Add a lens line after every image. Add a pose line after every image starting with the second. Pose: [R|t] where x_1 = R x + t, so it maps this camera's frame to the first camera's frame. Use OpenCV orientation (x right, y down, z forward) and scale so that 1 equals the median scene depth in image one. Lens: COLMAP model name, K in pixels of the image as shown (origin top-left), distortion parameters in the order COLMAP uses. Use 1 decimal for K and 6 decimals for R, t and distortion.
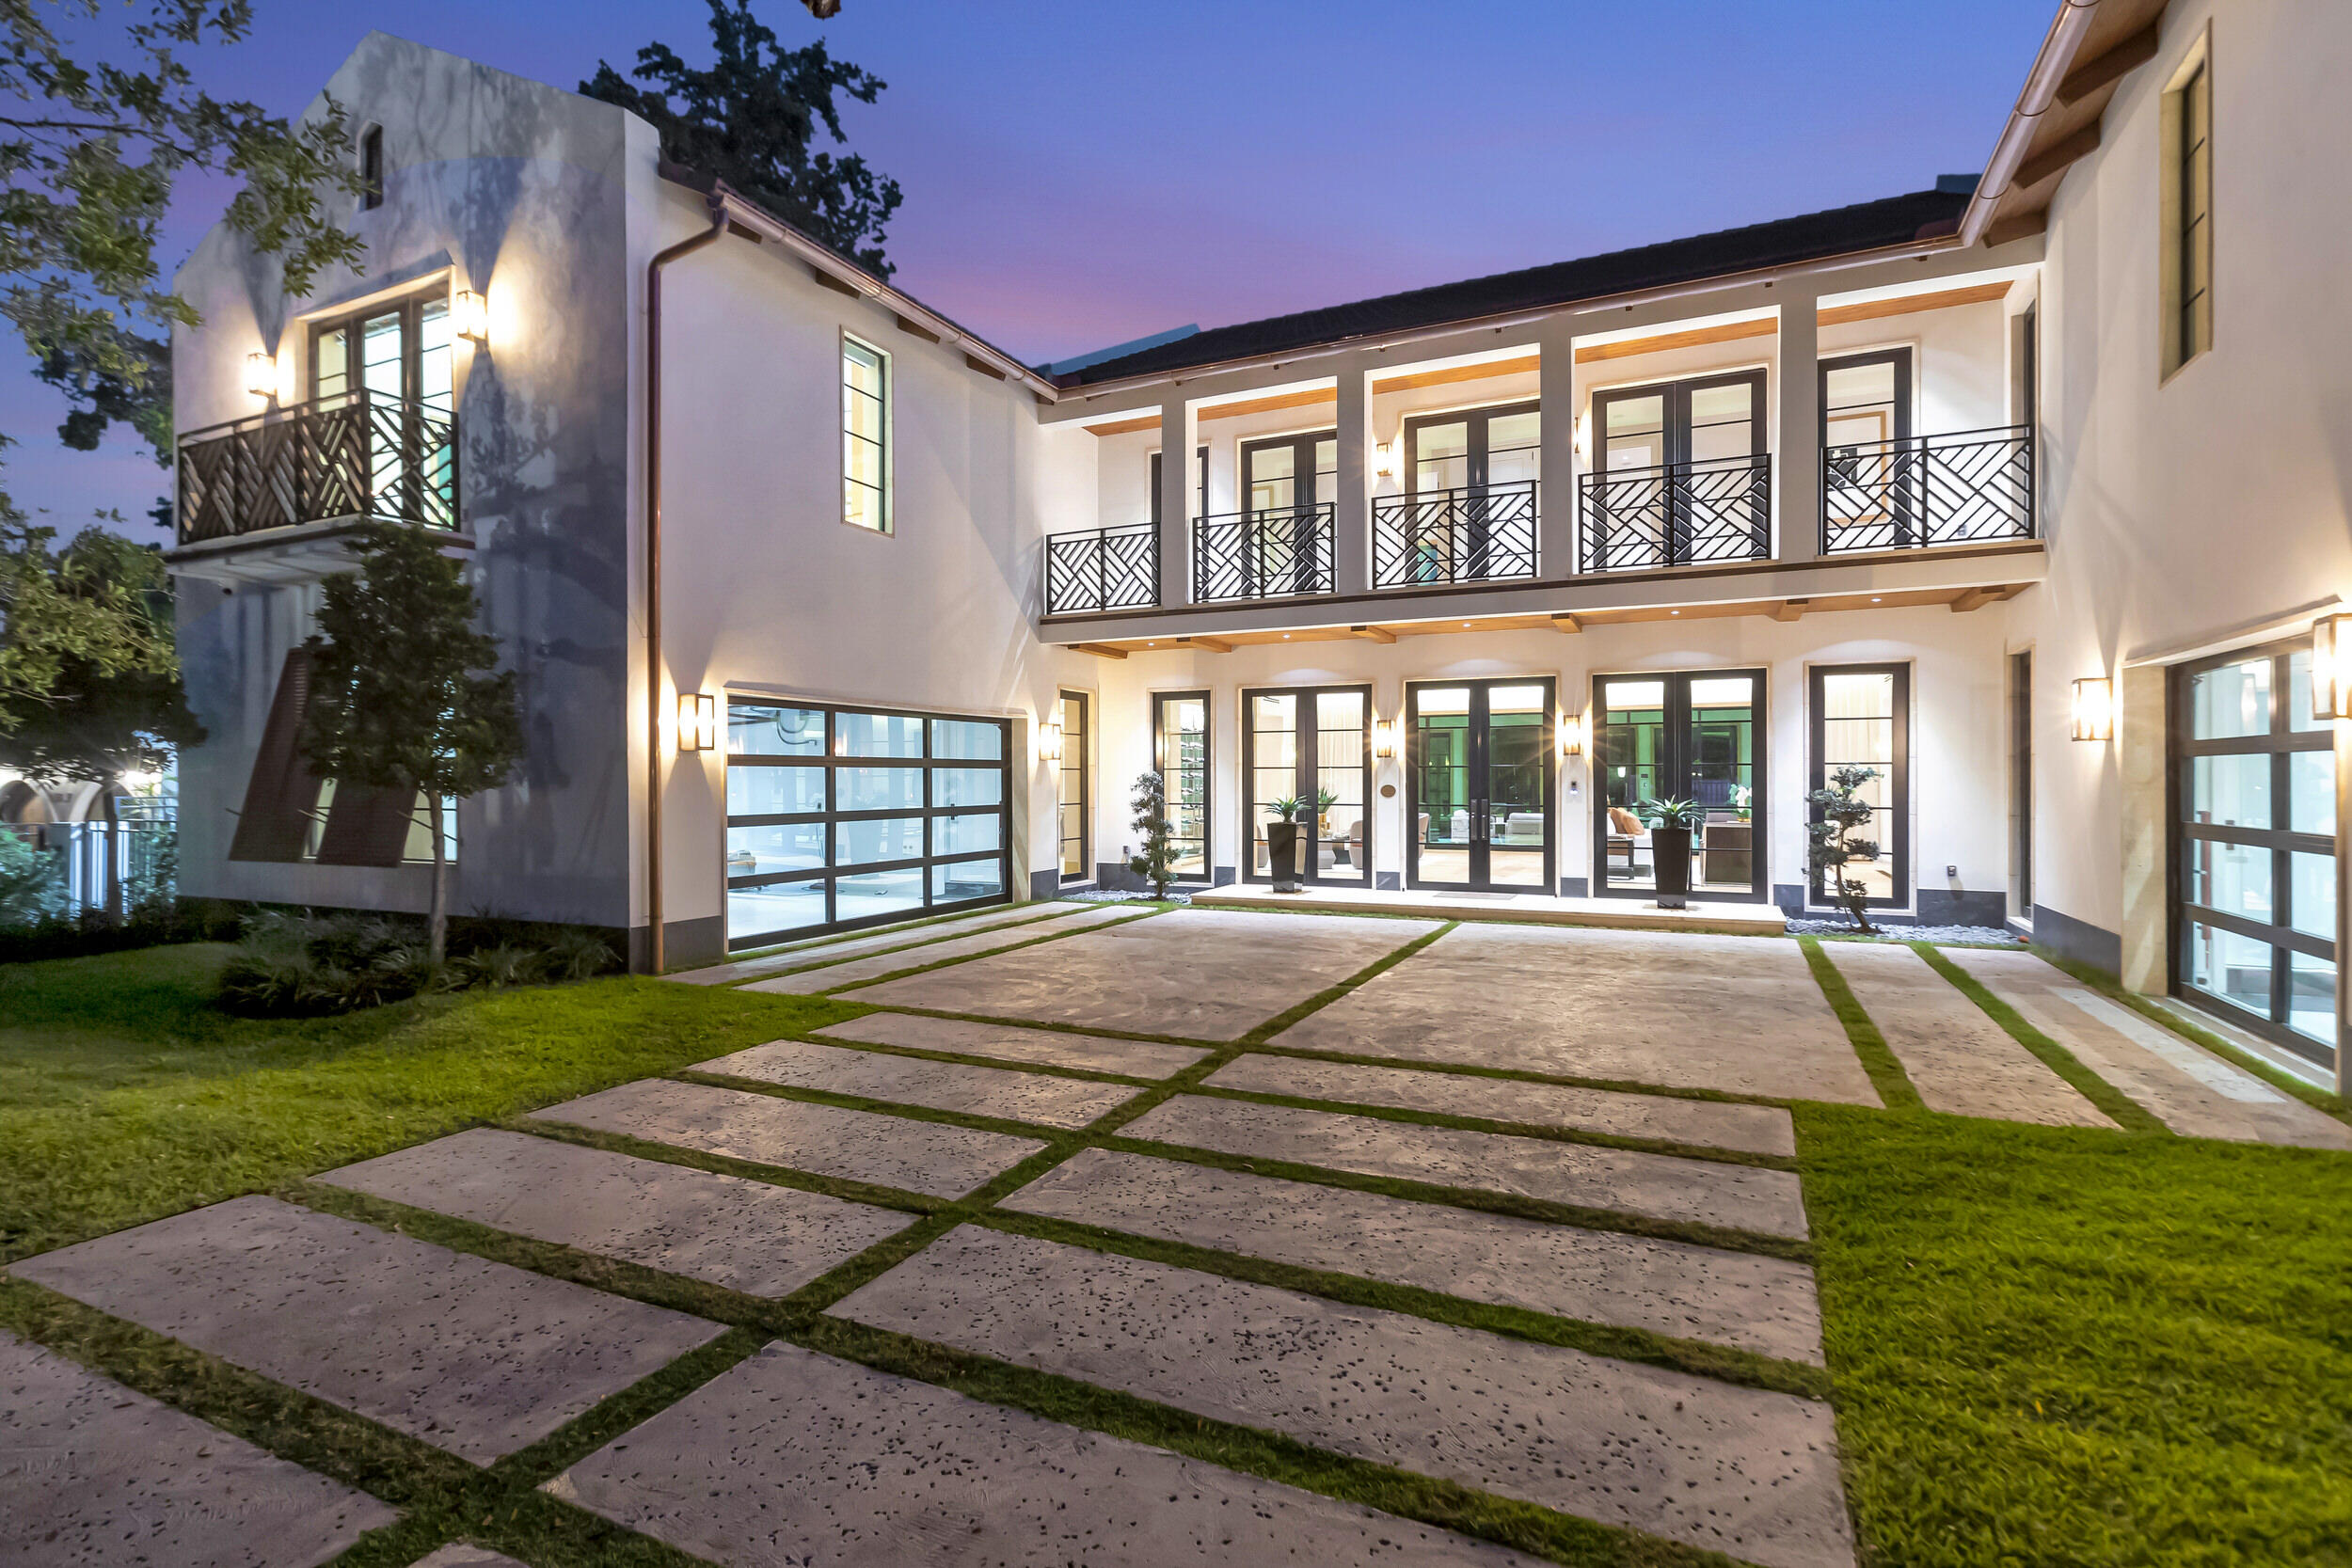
lens RADIAL K [[1140.9, 0, 1102.5], [0, 1140.9, 776.3], [0, 0, 1]] dist [0.000583, 0.000703]
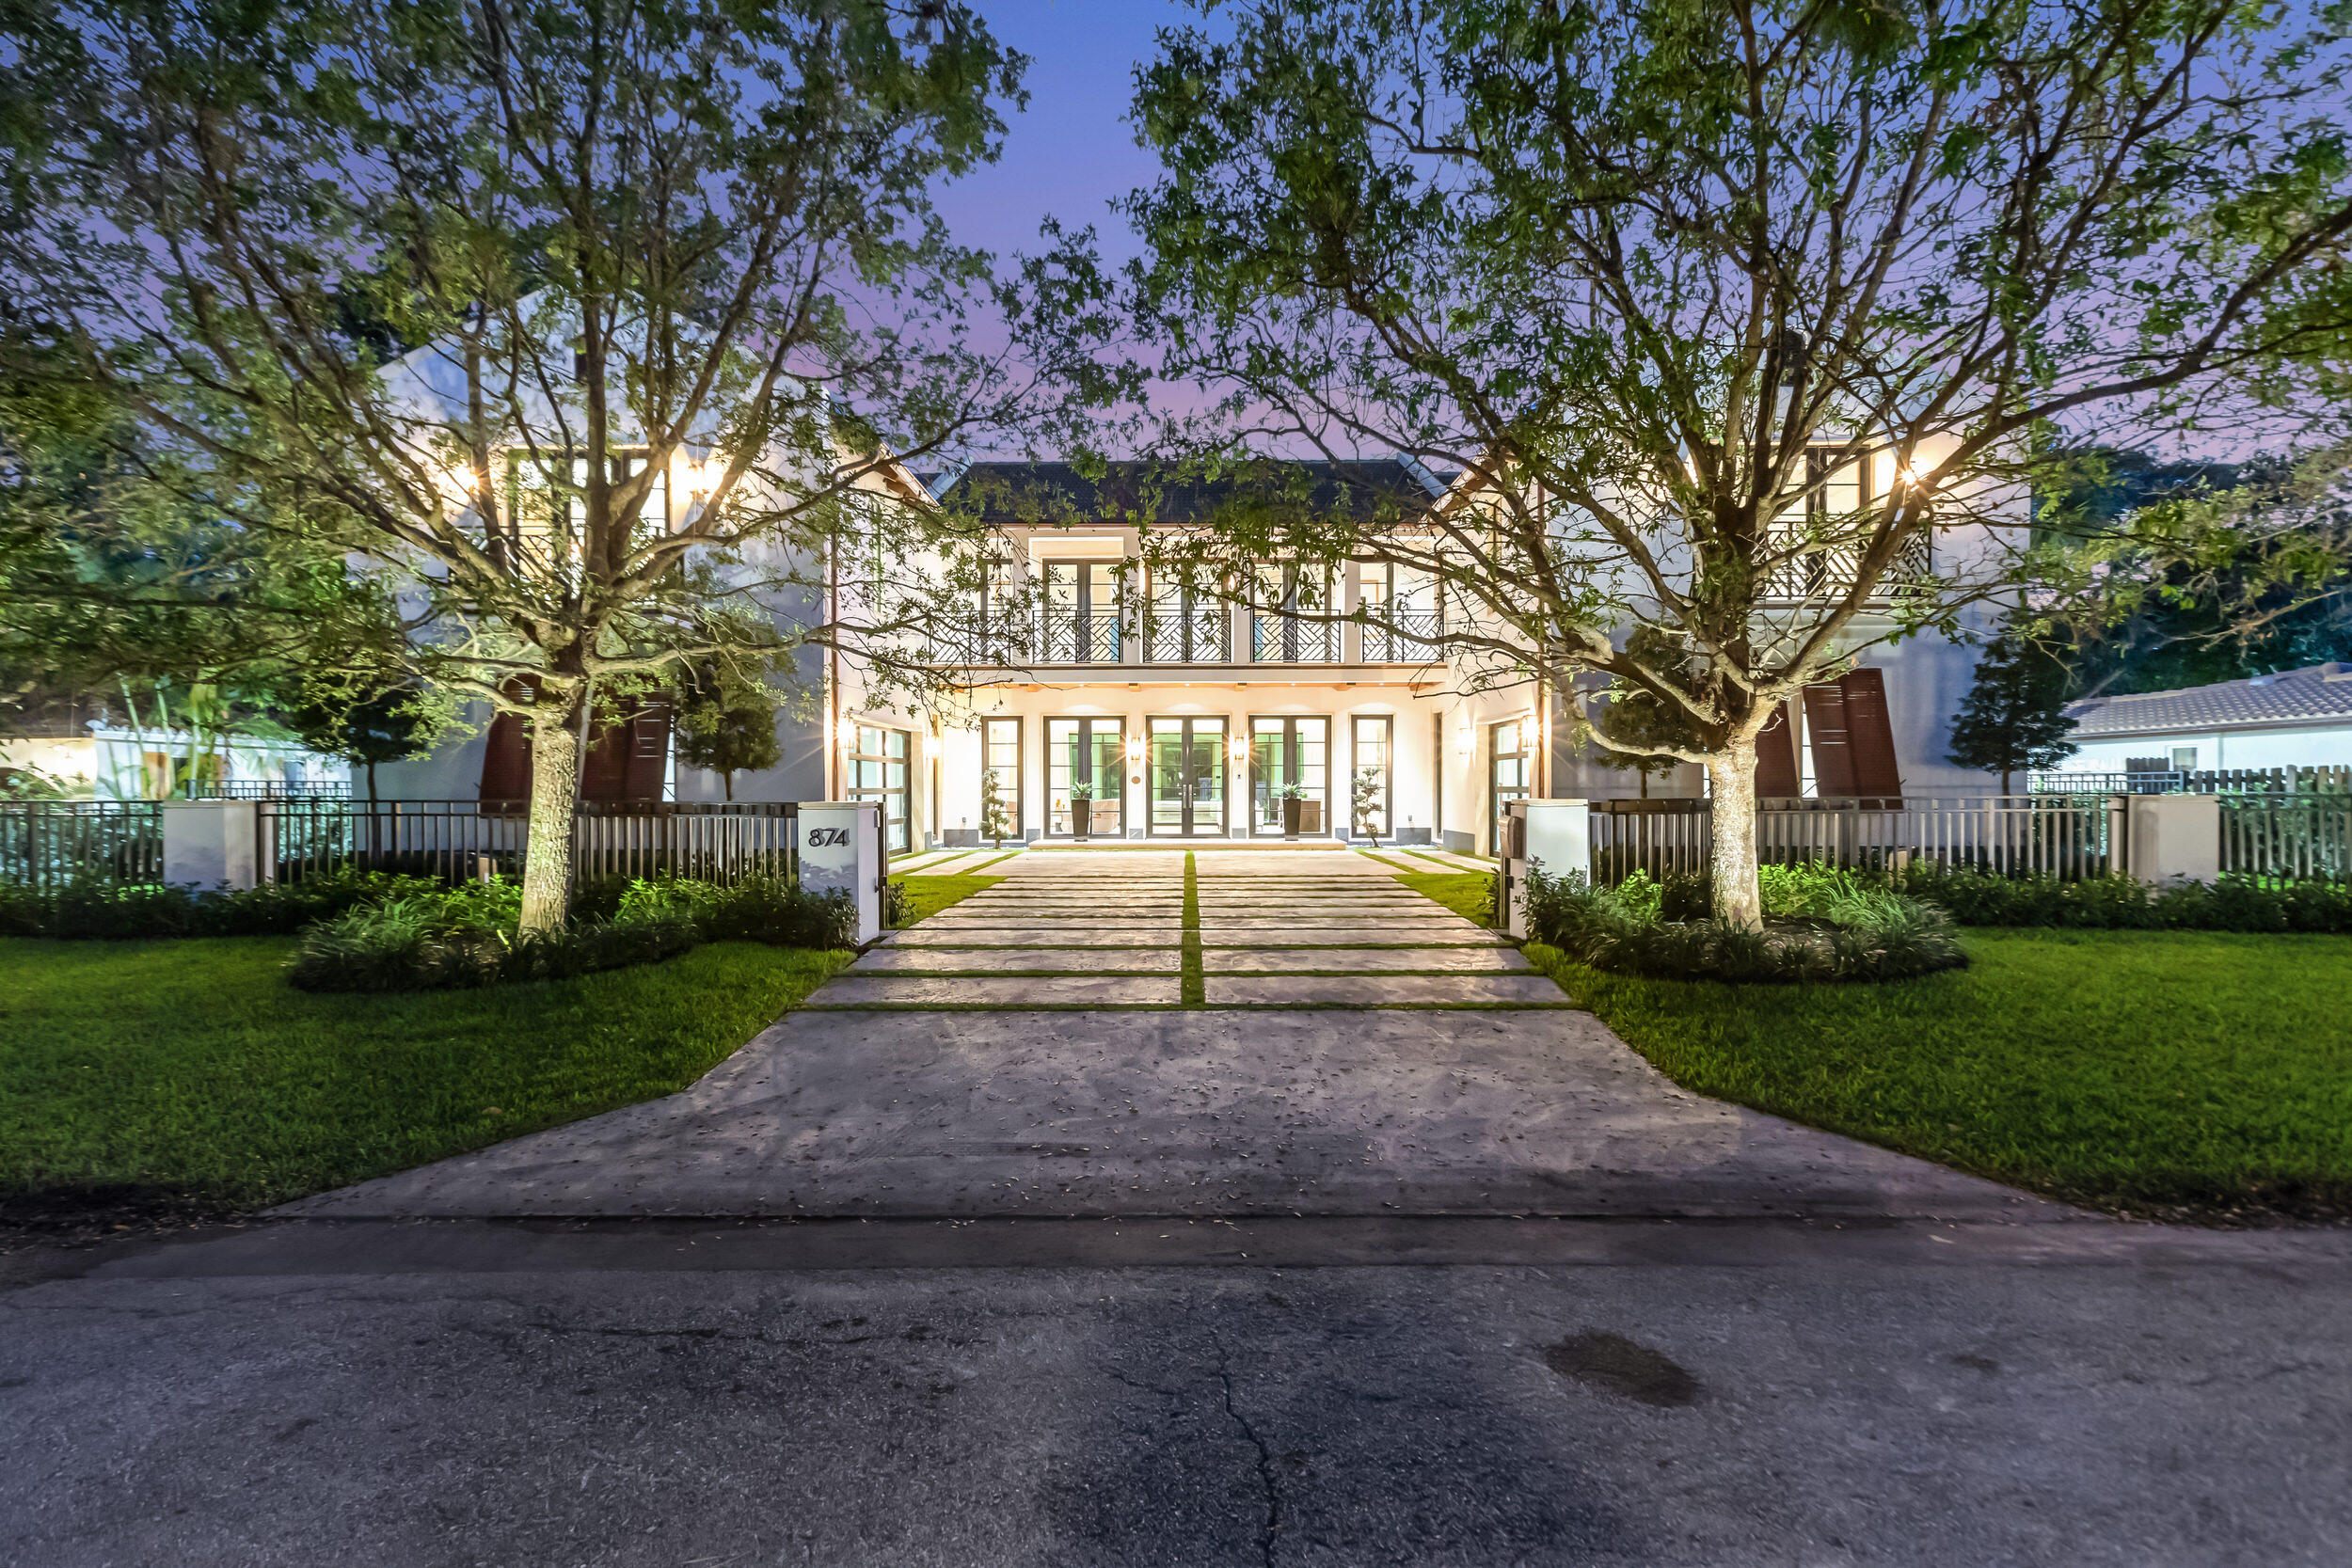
lens RADIAL K [[1054.2, 0, 1185.4], [0, 1054.2, 773.5], [0, 0, 1]] dist [0.001151, 0.000576]
pose [[0.894029, 0.005801, 0.447971, -0.427963], [-0.001795, 0.999955, -0.009367, 0.020089], [-0.448005, 0.007570, 0.893999, -0.469418]]
